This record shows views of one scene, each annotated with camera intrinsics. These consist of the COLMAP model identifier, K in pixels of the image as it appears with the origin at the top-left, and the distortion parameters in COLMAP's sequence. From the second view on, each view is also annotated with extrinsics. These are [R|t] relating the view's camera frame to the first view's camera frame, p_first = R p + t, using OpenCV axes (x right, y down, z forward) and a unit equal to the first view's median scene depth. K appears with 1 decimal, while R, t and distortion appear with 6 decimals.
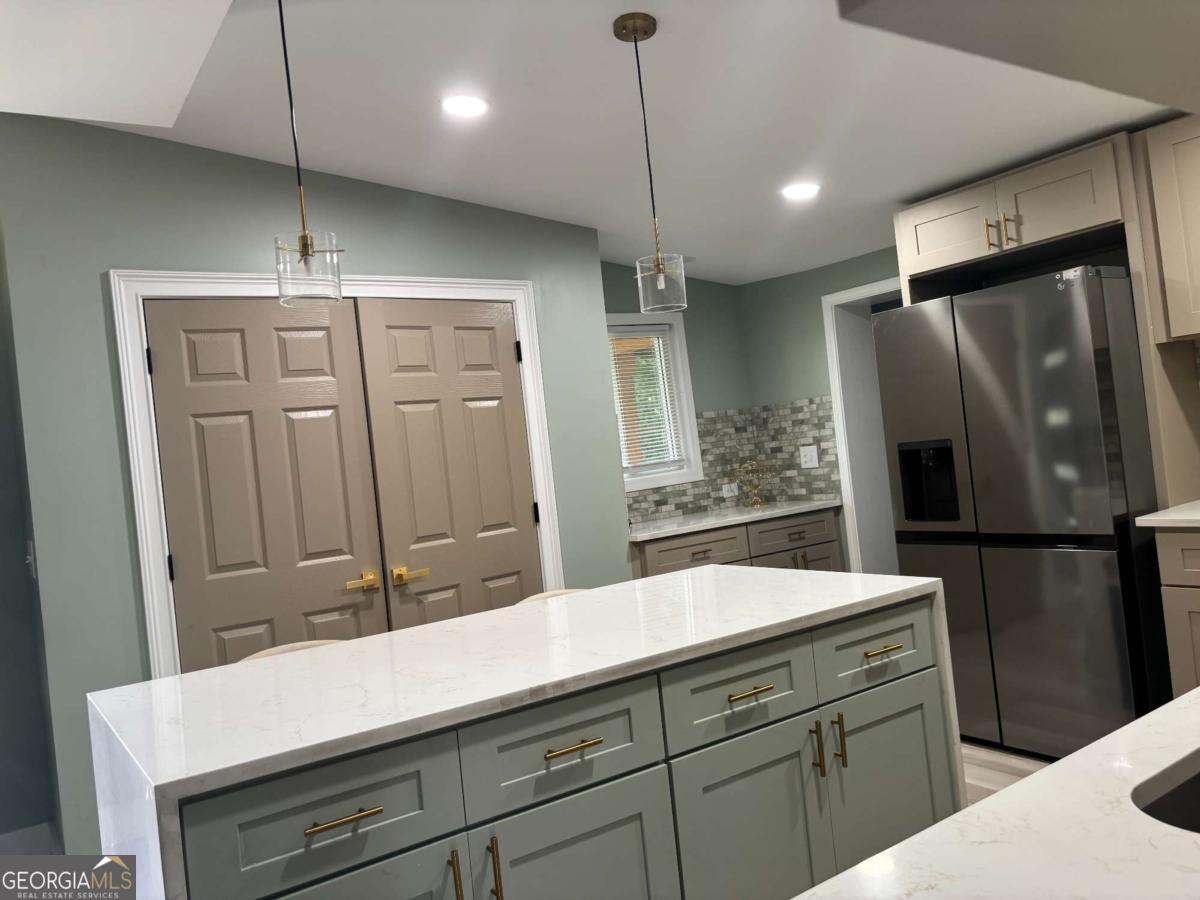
lens RADIAL K [[912.5, 0, 600.0], [0, 912.5, 450.0], [0, 0, 1]] dist [0.059929, -0.090870]
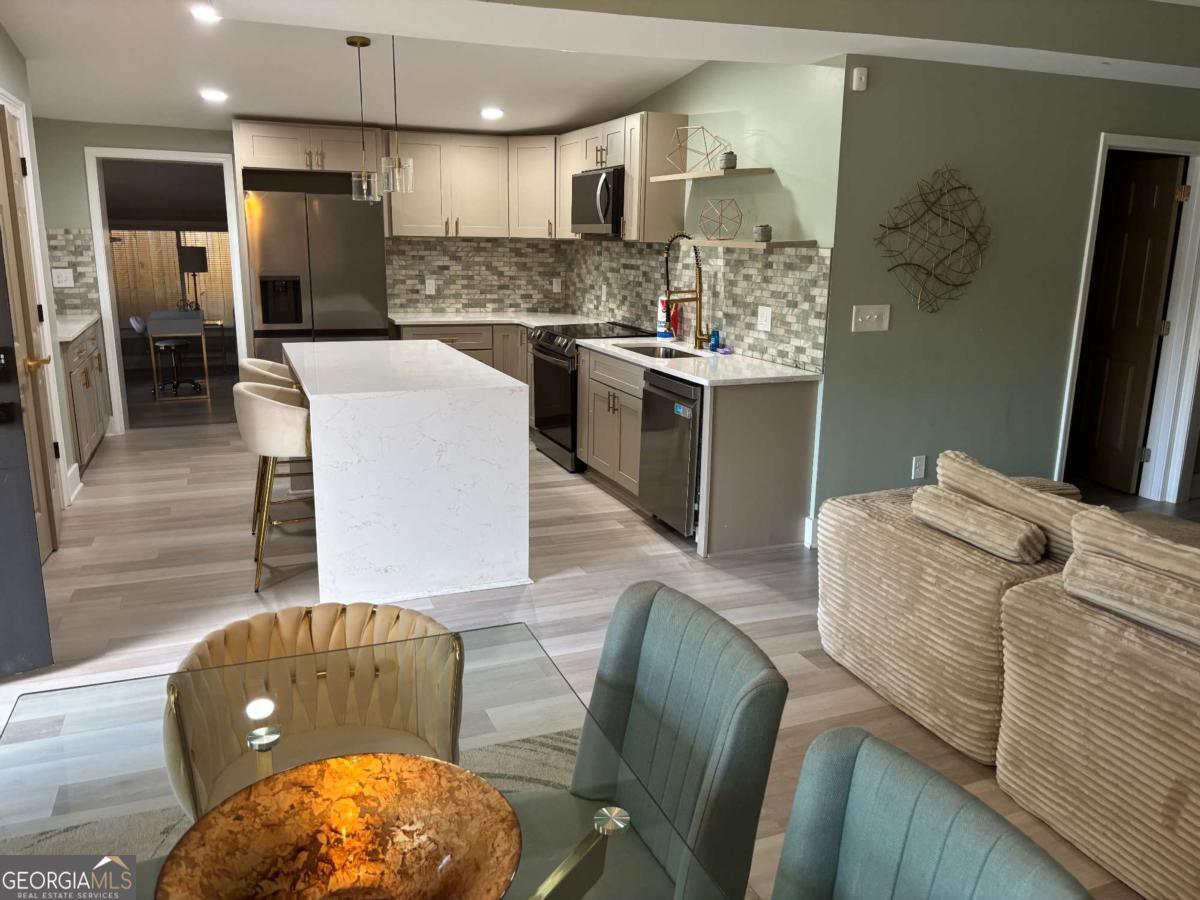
lens RADIAL K [[903.1, 0, 602.5], [0, 903.1, 458.9], [0, 0, 1]] dist [0.054318, -0.088311]
pose [[0.216464, -0.123806, 0.968409, -0.841284], [-0.046265, 0.989512, 0.136845, 0.048099], [-0.975194, -0.074425, 0.208466, 0.033901]]
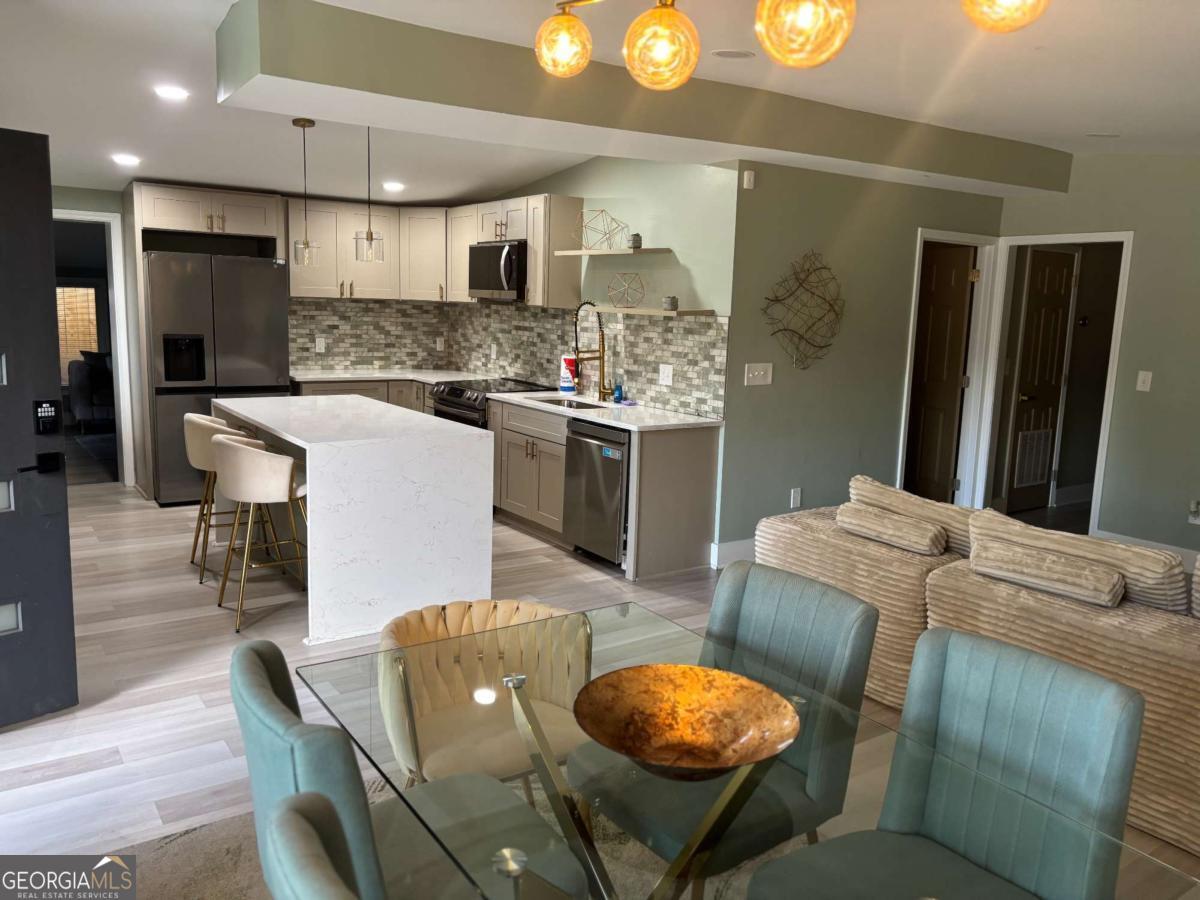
lens RADIAL K [[912.5, 0, 600.0], [0, 912.5, 450.0], [0, 0, 1]] dist [0.059929, -0.090870]
pose [[-0.008514, -0.054660, 0.998469, -0.984431], [-0.039731, 0.997735, 0.054281, 0.059073], [-0.999174, -0.039208, -0.010667, 0.165418]]
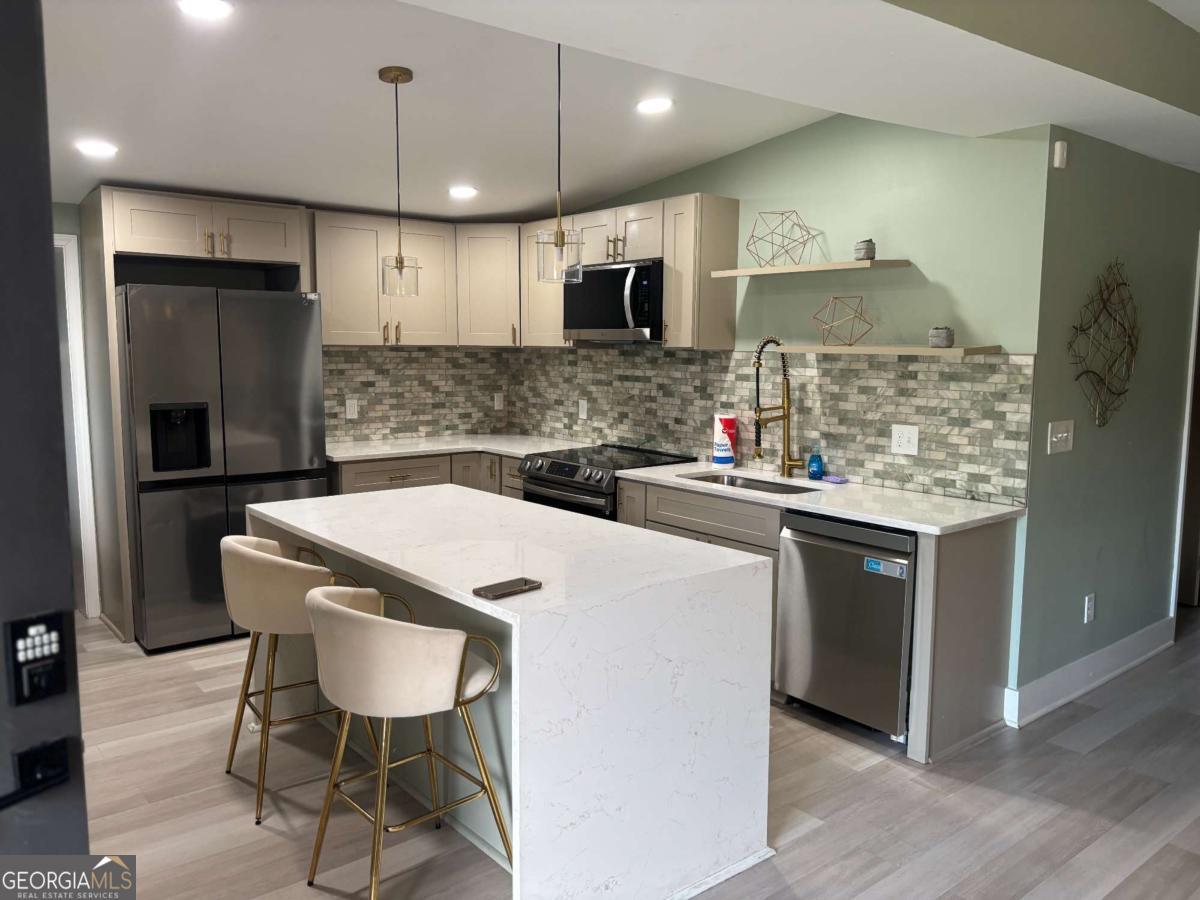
lens RADIAL K [[894.7, 0, 588.0], [0, 894.7, 451.0], [0, 0, 1]] dist [0.099667, -0.141442]
pose [[-0.083703, -0.012308, 0.996415, -0.611854], [-0.003433, 0.999921, 0.012063, 0.026139], [-0.996485, -0.002411, -0.083738, 0.407890]]
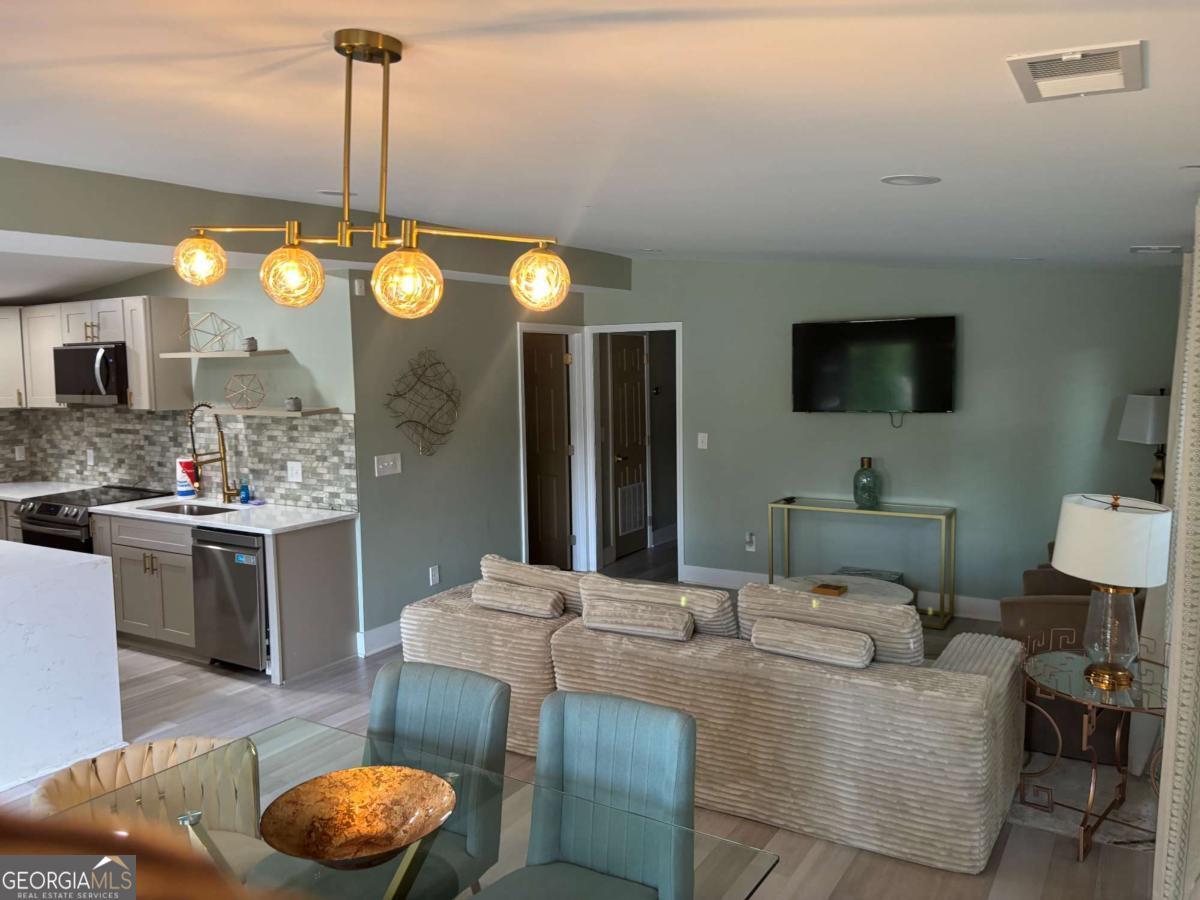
lens RADIAL K [[921.7, 0, 616.3], [0, 921.7, 437.0], [0, 0, 1]] dist [0.045903, -0.060506]
pose [[-0.411276, 0.038515, 0.910697, -1.072820], [0.052101, 0.998467, -0.018698, 0.024100], [-0.910021, 0.039758, -0.412652, 0.185433]]
